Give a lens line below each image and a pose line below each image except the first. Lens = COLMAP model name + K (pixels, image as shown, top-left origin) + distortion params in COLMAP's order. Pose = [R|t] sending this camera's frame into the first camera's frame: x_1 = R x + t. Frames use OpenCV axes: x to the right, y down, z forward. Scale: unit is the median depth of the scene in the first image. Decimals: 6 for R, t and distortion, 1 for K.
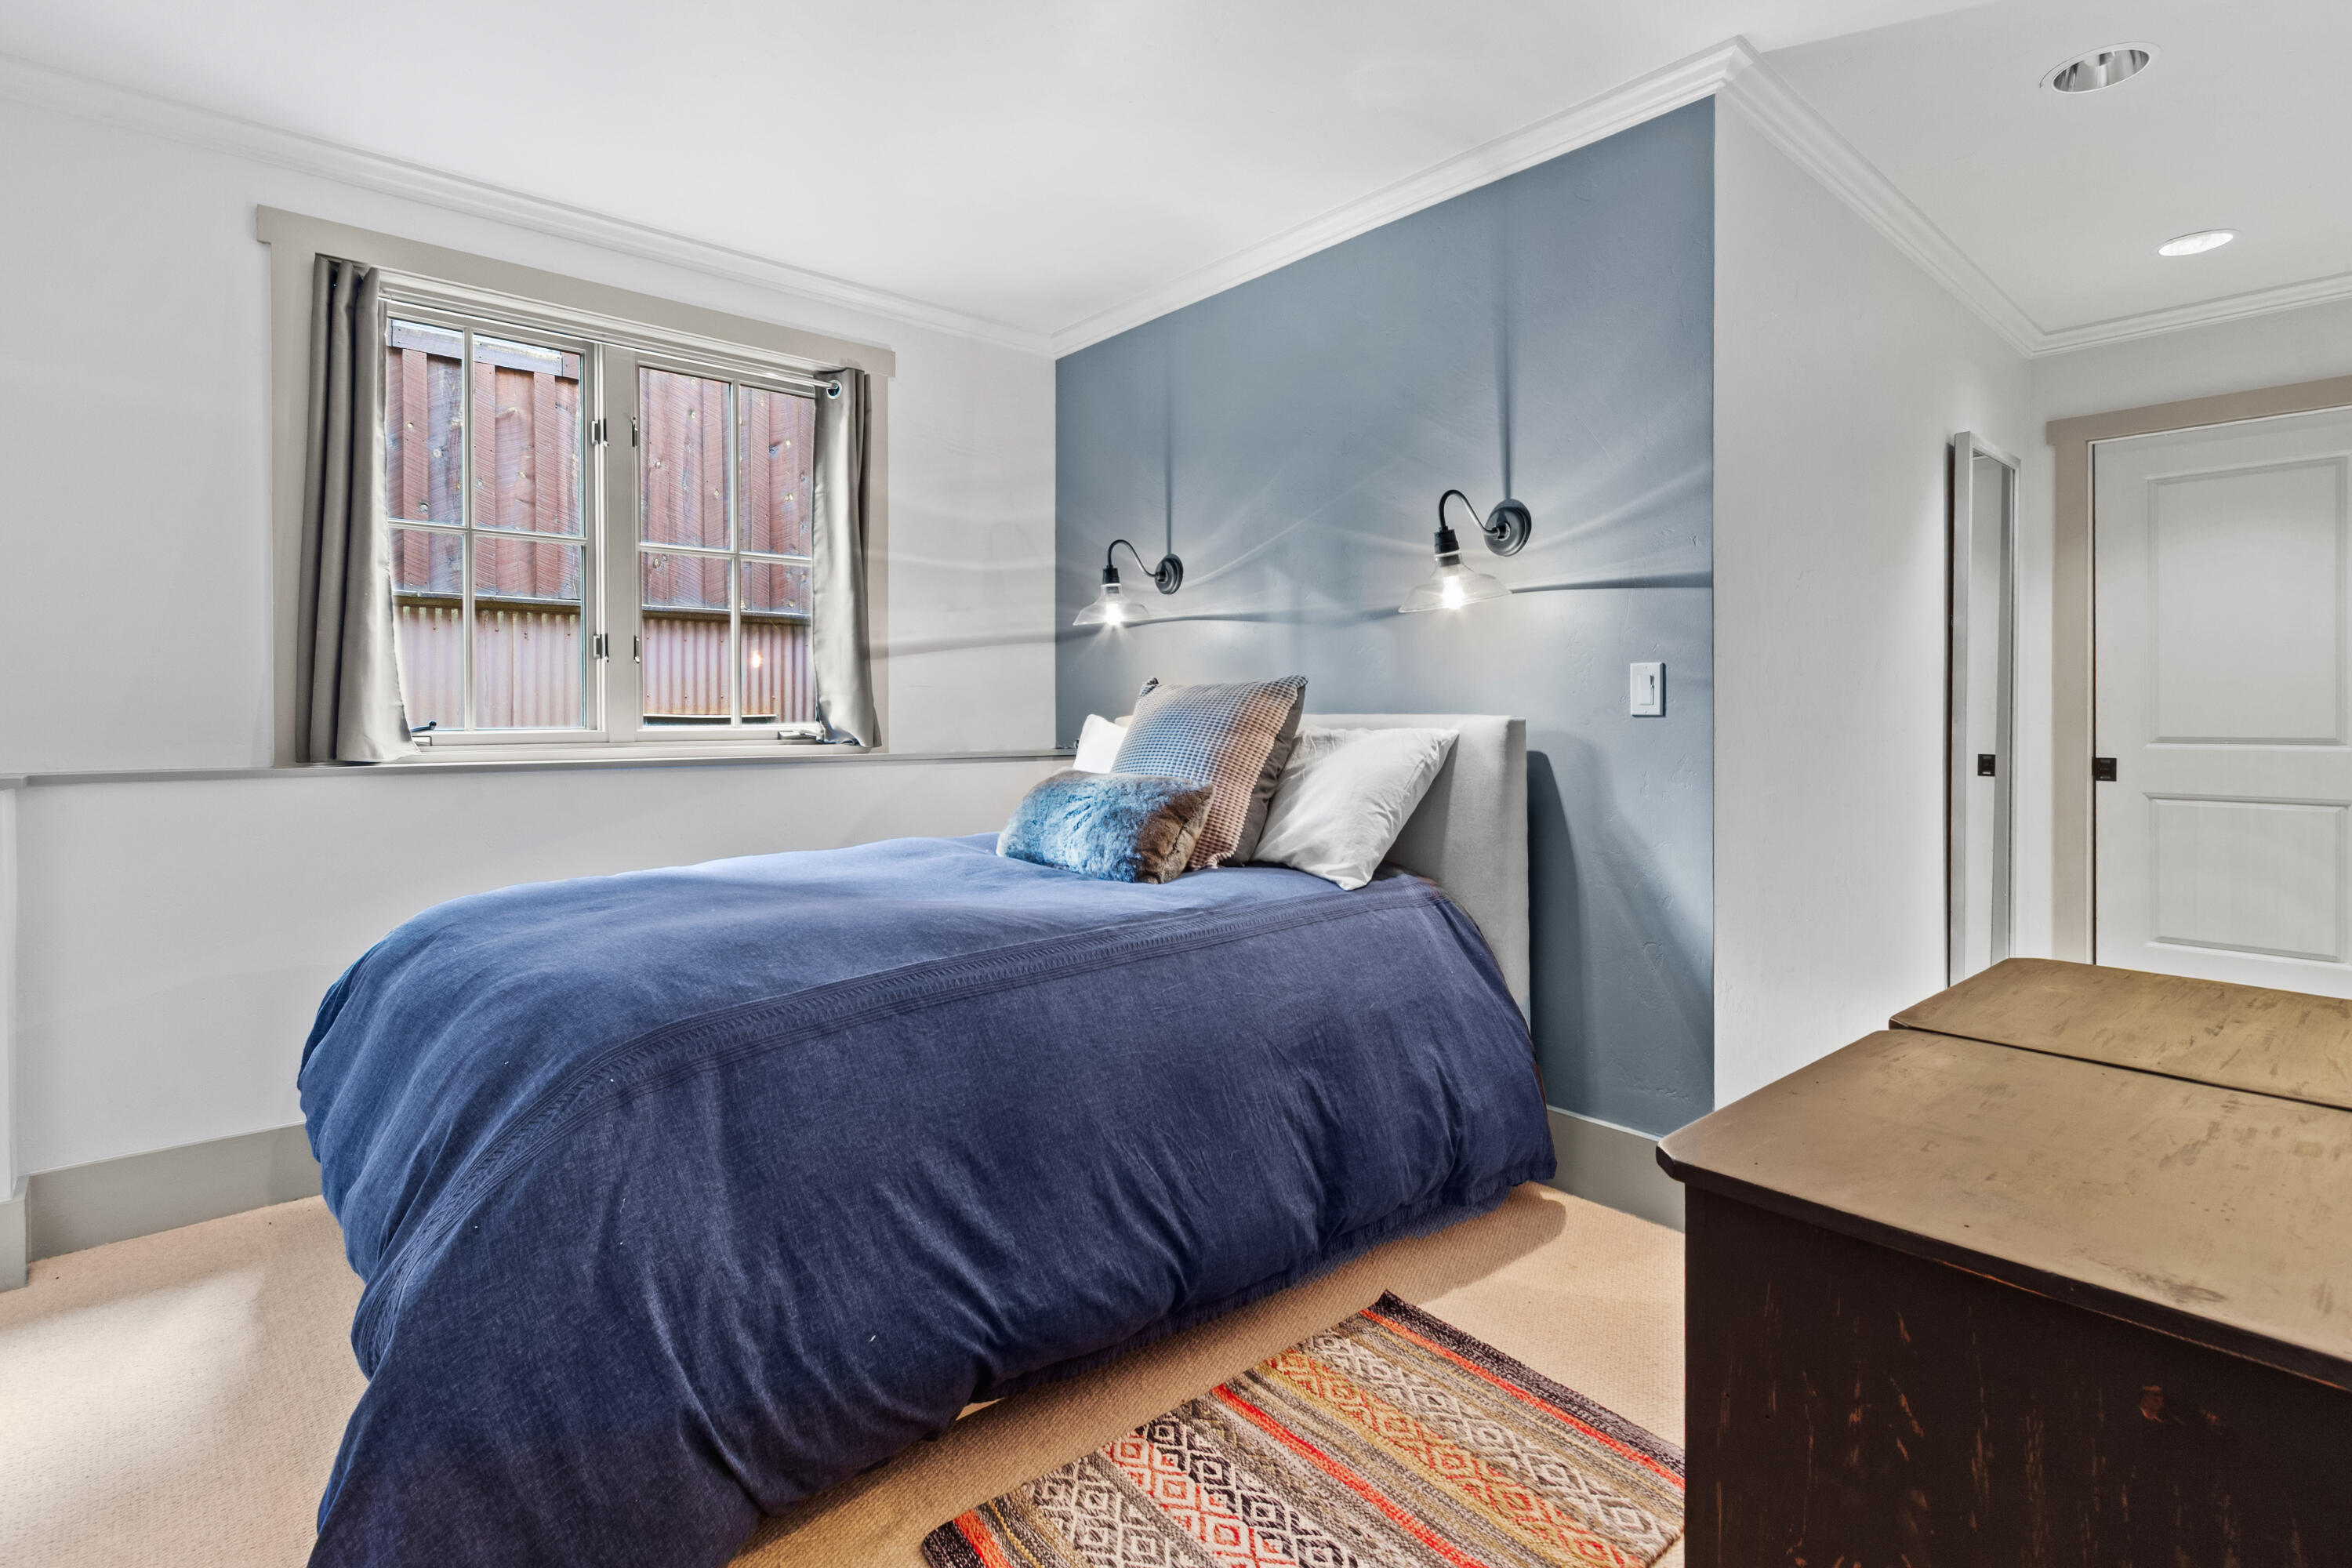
lens RADIAL K [[1112.3, 0, 1173.3], [0, 1112.3, 730.7], [0, 0, 1]] dist [0.001288, -0.000298]
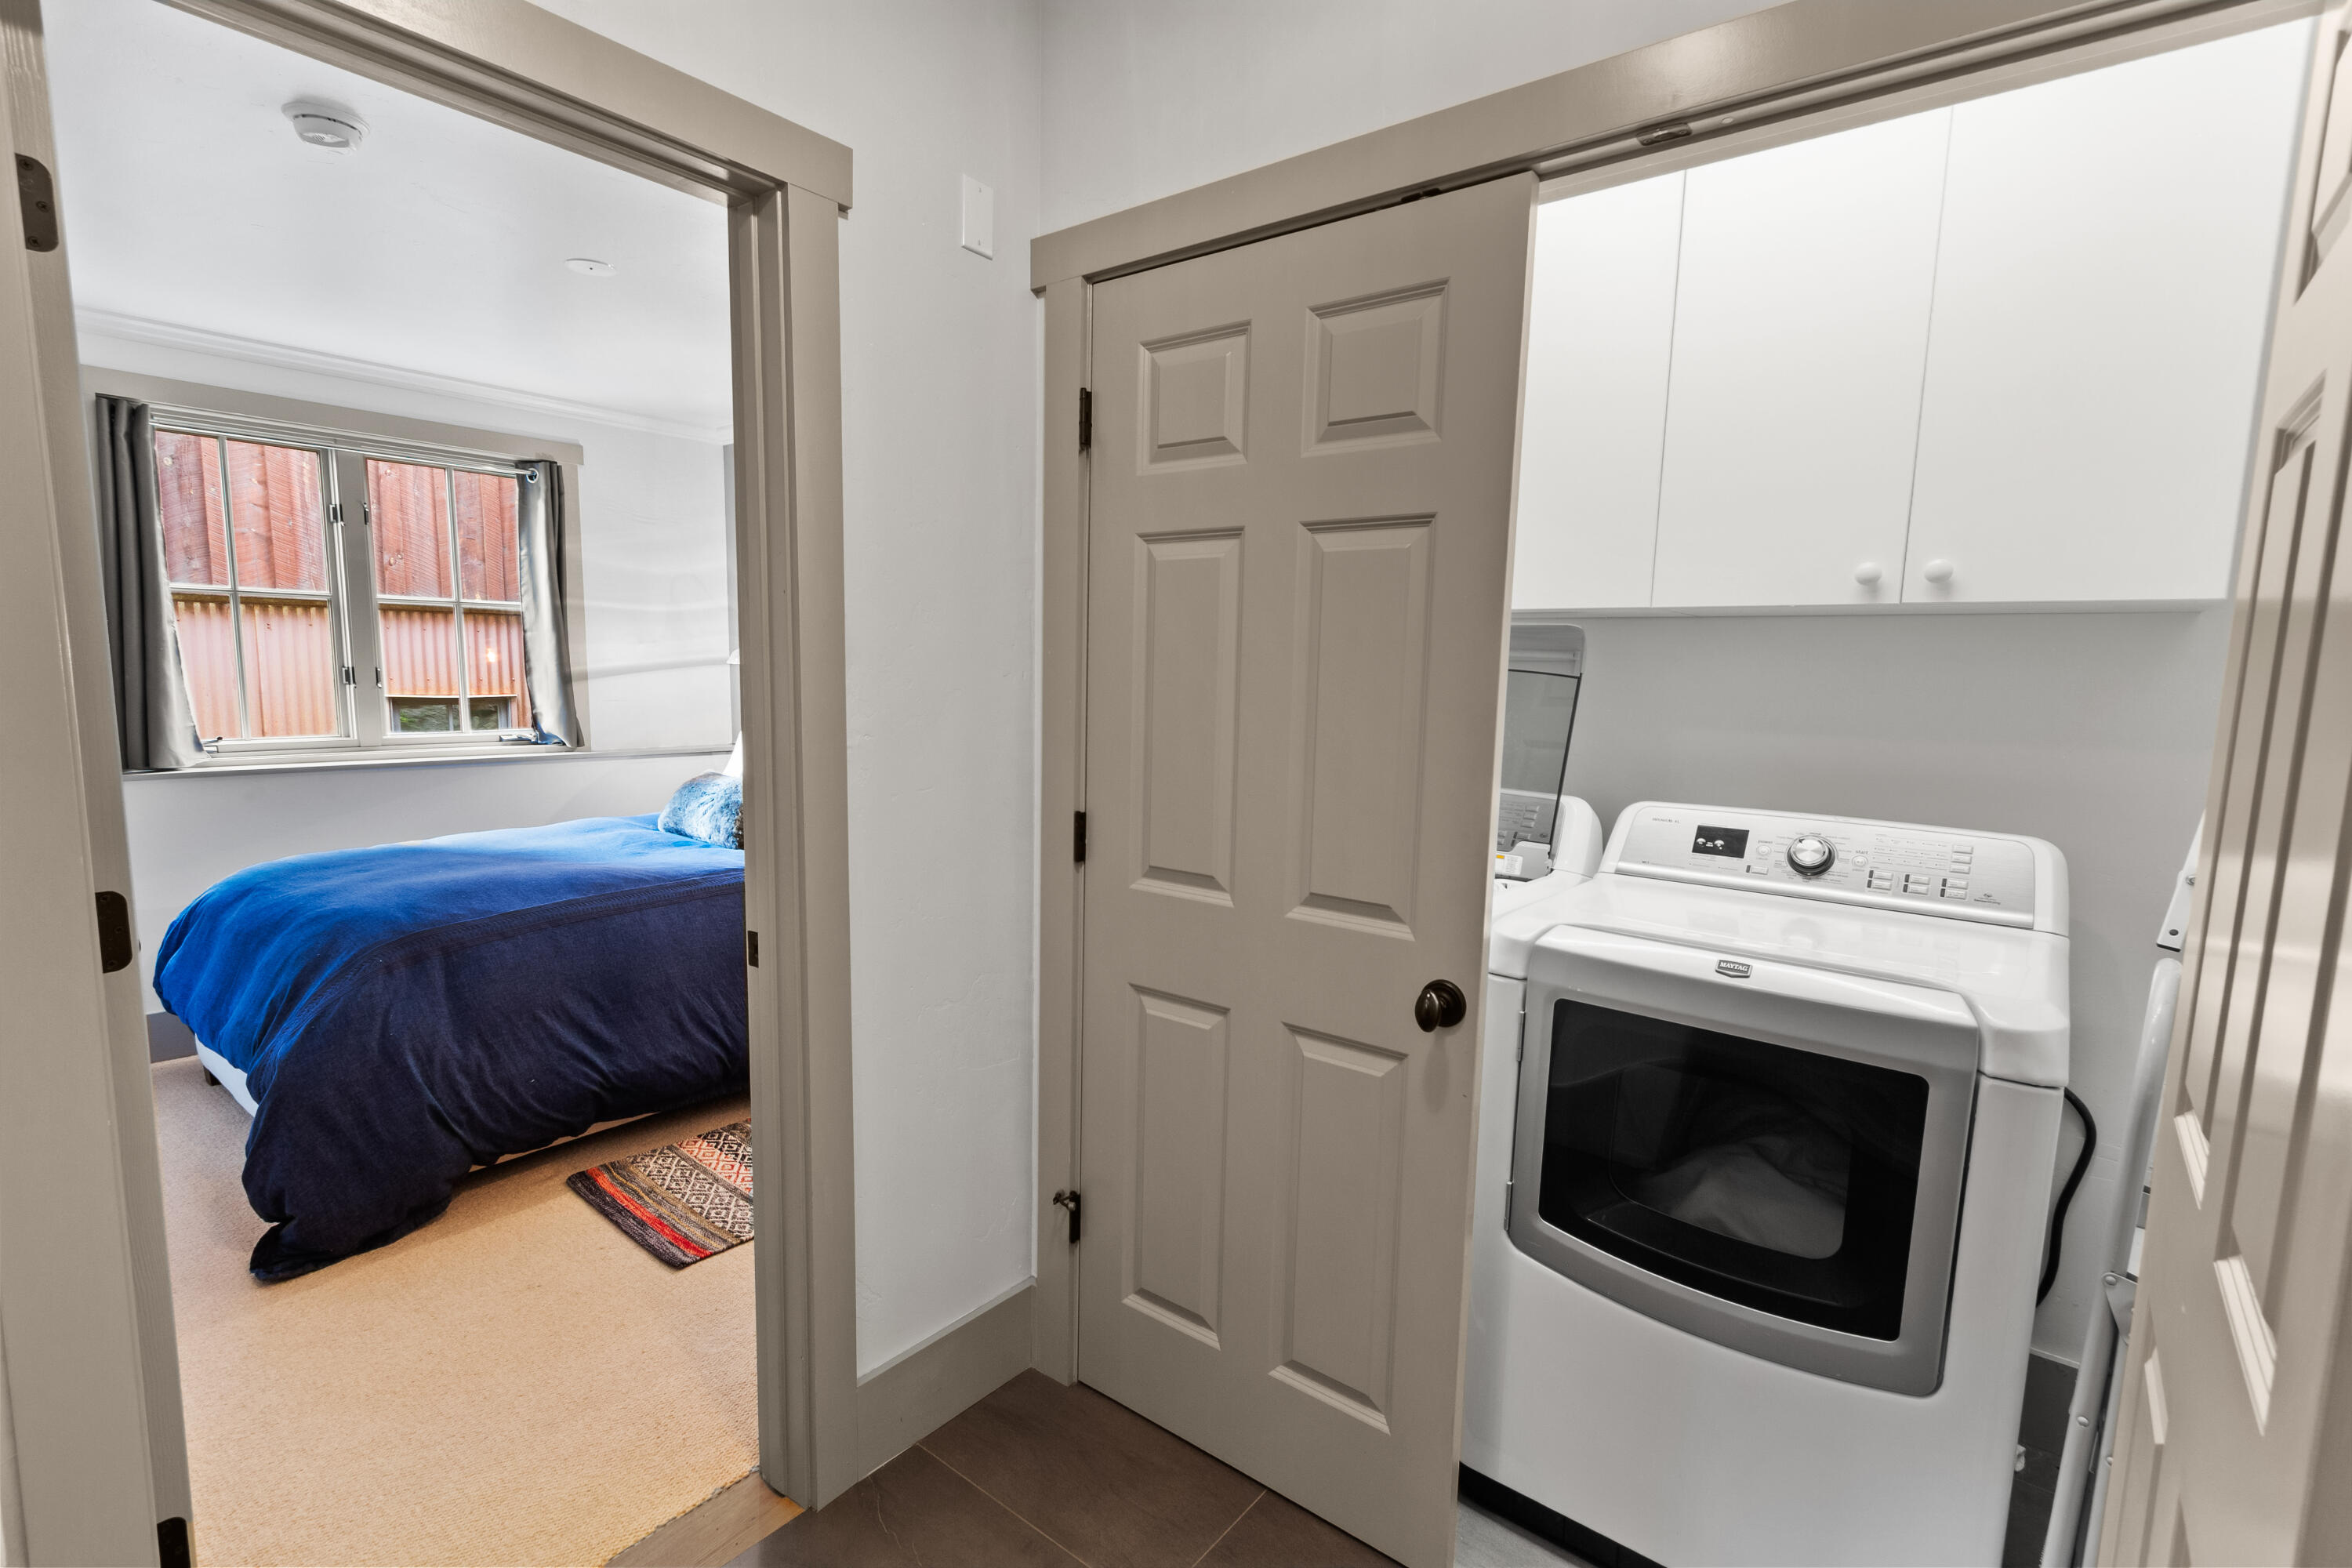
lens RADIAL K [[1074.2, 0, 1185.5], [0, 1074.2, 808.0], [0, 0, 1]] dist [0.000770, -0.004422]
pose [[0.982024, -0.001217, 0.188753, 0.452295], [-0.021800, 0.992556, 0.119819, -0.179129], [-0.187494, -0.121780, 0.974687, -0.915867]]
